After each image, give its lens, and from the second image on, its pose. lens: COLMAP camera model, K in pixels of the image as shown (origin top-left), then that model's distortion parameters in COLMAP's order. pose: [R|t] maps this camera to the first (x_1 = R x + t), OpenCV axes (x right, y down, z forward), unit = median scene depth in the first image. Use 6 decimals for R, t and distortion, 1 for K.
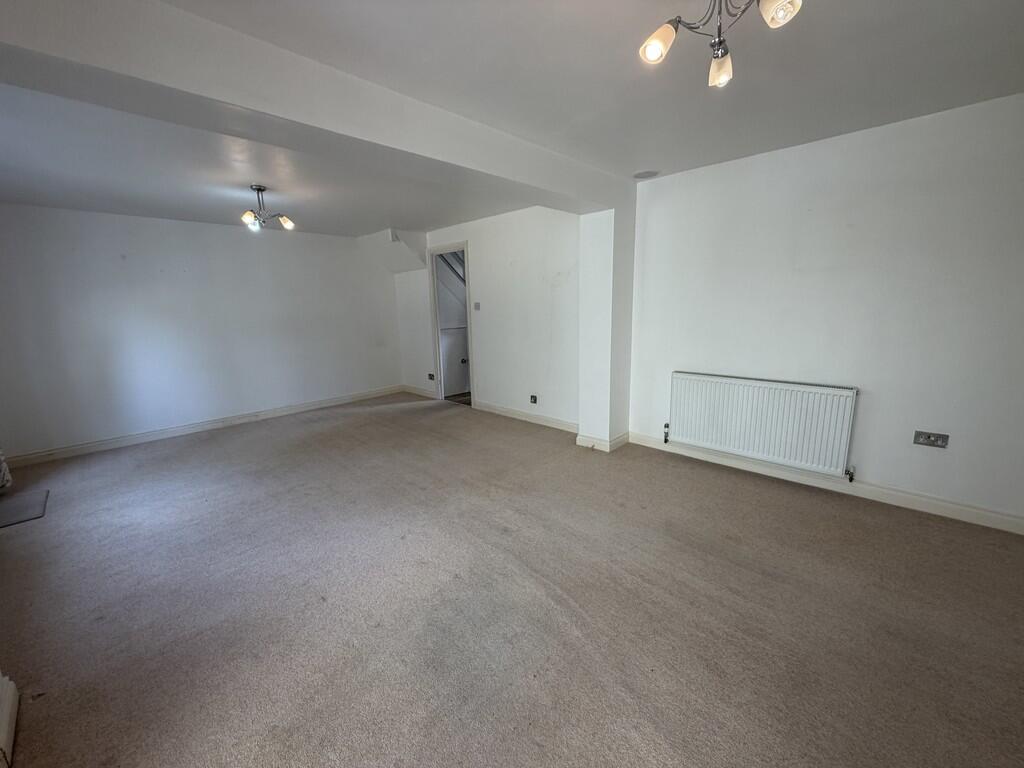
lens RADIAL K [[407.0, 0, 510.9], [0, 407.0, 383.3], [0, 0, 1]] dist [0.001538, -0.000458]
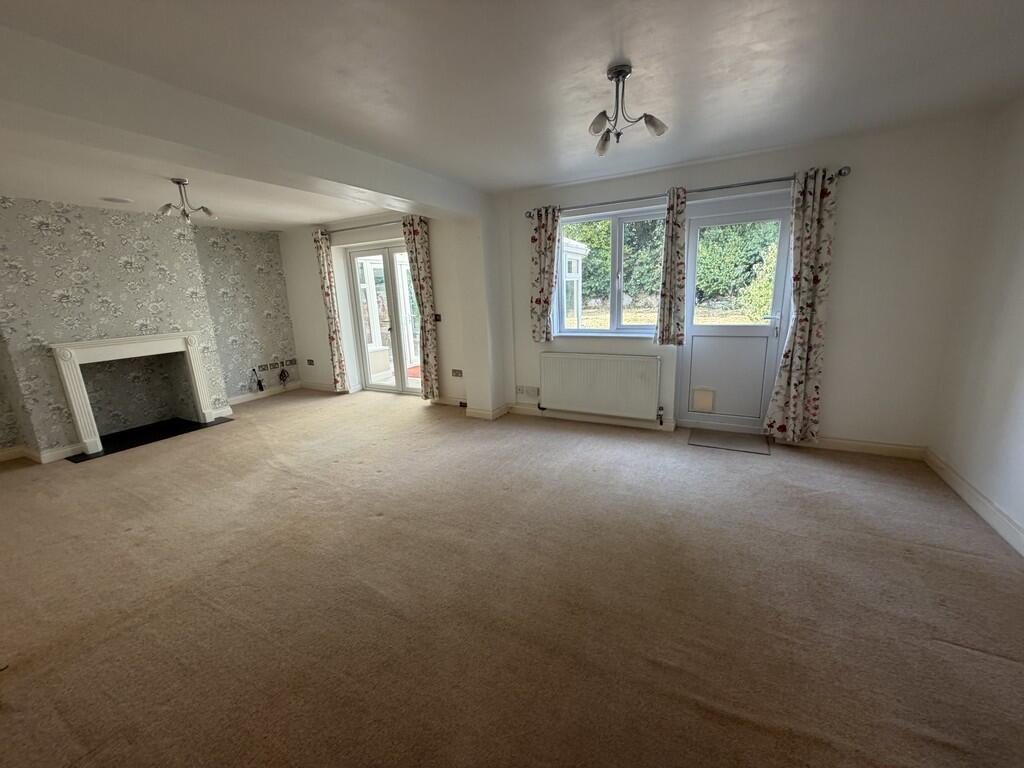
lens RADIAL K [[407.0, 0, 510.2], [0, 407.0, 382.9], [0, 0, 1]] dist [0.001538, -0.000458]
pose [[-0.957266, 0.132151, -0.257252, -0.273650], [0.015859, 0.912147, 0.409557, -0.318265], [0.288774, 0.387975, -0.875263, 1.625194]]
